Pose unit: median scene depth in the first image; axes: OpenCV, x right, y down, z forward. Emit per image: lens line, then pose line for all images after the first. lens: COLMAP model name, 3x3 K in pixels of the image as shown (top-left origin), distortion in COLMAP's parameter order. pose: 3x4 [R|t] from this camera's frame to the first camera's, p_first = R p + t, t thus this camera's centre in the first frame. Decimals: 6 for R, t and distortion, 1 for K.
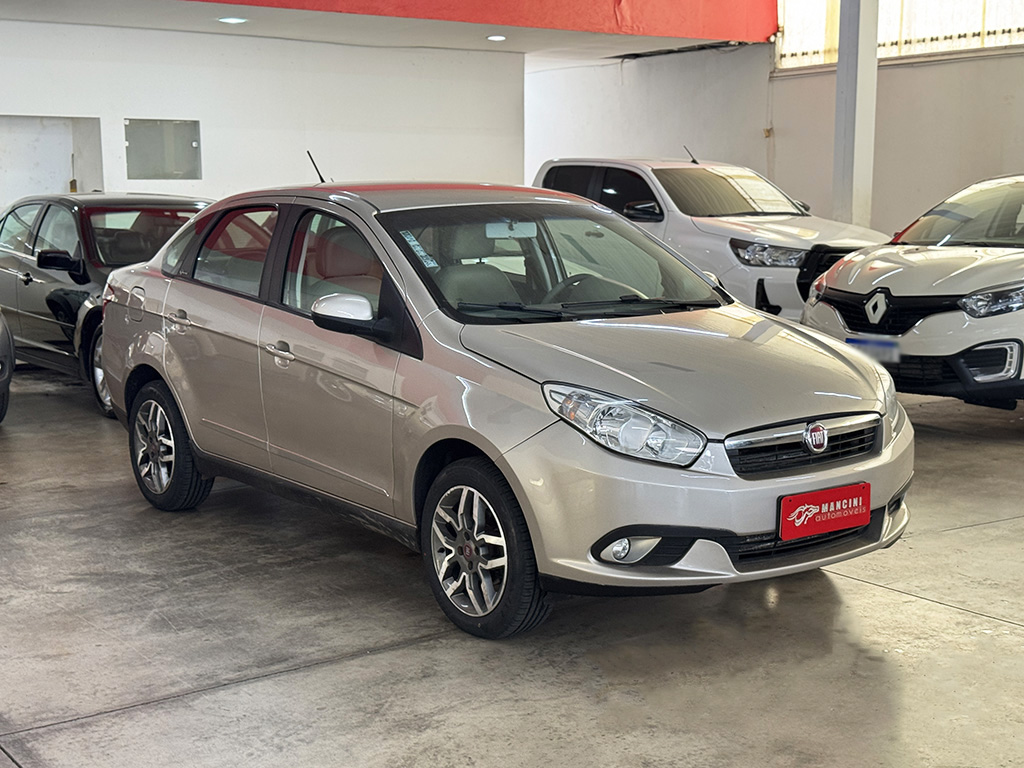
lens RADIAL K [[1467.0, 0, 512.0], [0, 1467.0, 384.0], [0, 0, 1]] dist [0.183944, -0.352243]
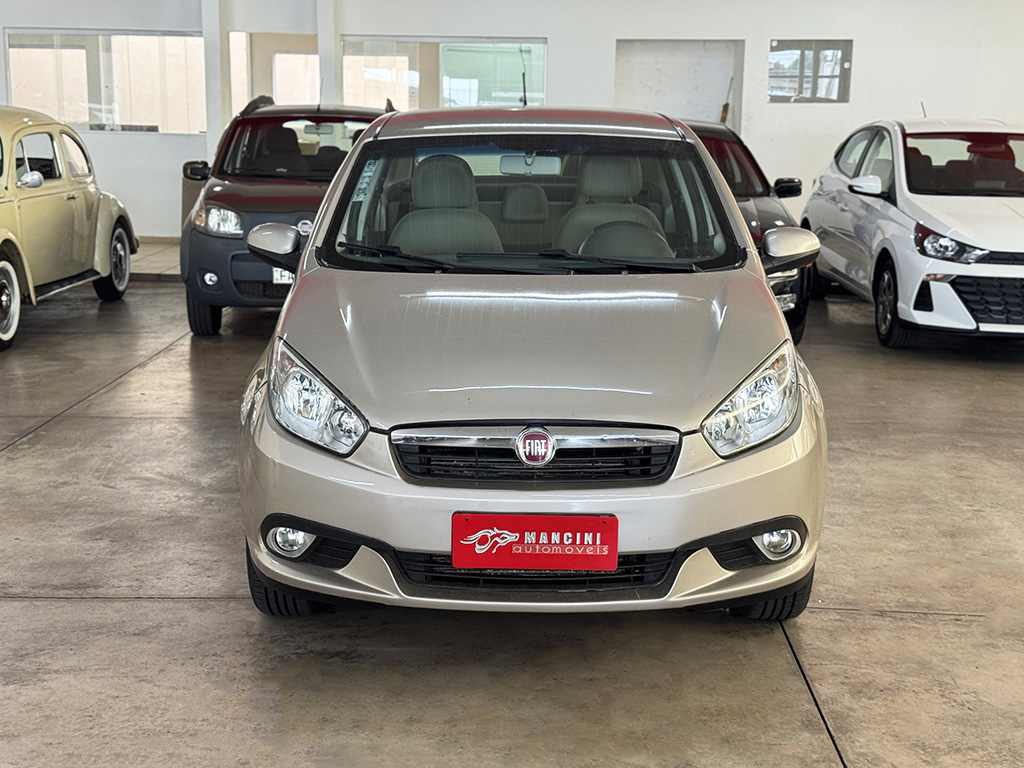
lens RADIAL K [[1467.0, 0, 512.0], [0, 1467.0, 384.0], [0, 0, 1]] dist [0.183944, -0.352243]
pose [[0.797376, 0.127474, -0.589866, 0.644531], [-0.097497, 0.991807, 0.082541, -0.059176], [0.595555, -0.008306, 0.803271, 0.368445]]
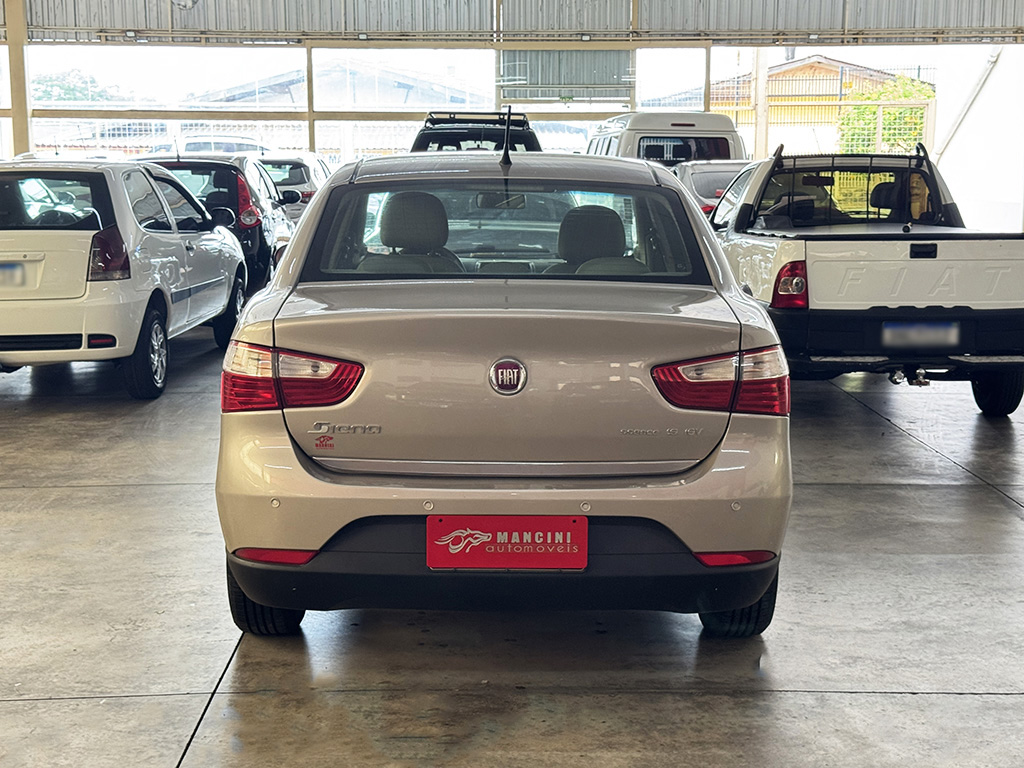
lens RADIAL K [[1467.0, 0, 512.0], [0, 1467.0, 384.0], [0, 0, 1]] dist [0.183944, -0.352243]
pose [[-0.829105, -0.083213, 0.552866, -0.384716], [0.079256, 0.961383, 0.263554, -0.245757], [-0.553447, 0.262332, -0.790492, 1.789046]]
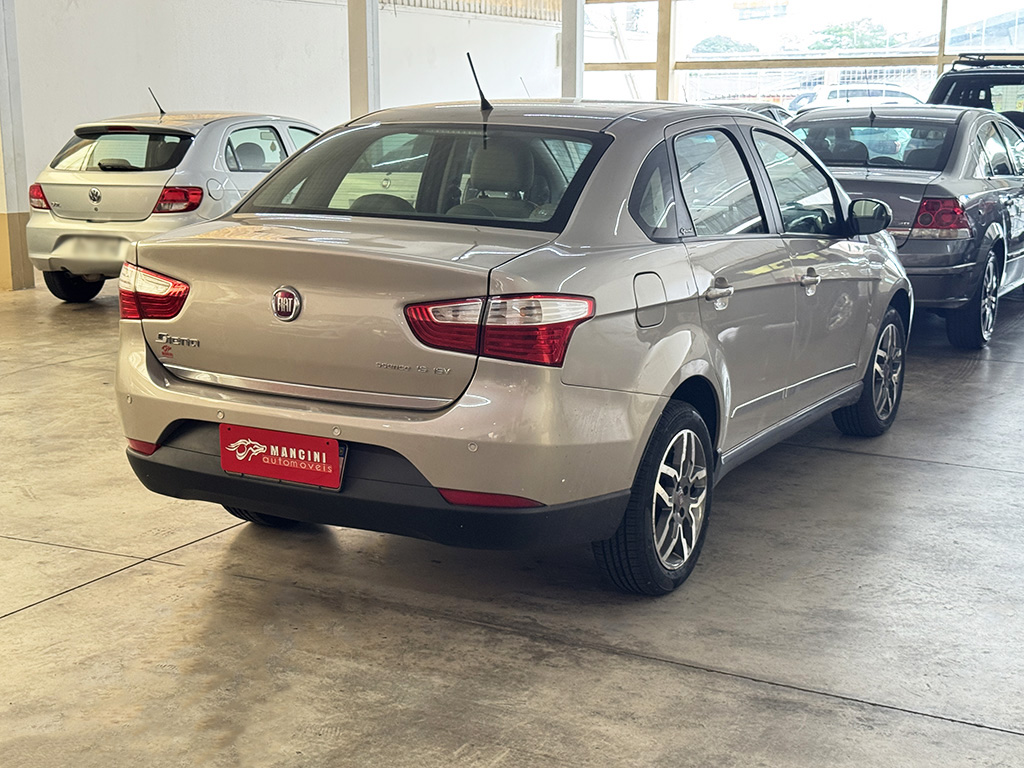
lens RADIAL K [[1467.0, 0, 512.0], [0, 1467.0, 384.0], [0, 0, 1]] dist [0.183944, -0.352243]
pose [[-0.443463, -0.165692, 0.880844, -0.770880], [0.122907, 0.962239, 0.242881, -0.190397], [-0.887826, 0.215970, -0.406353, 1.409809]]
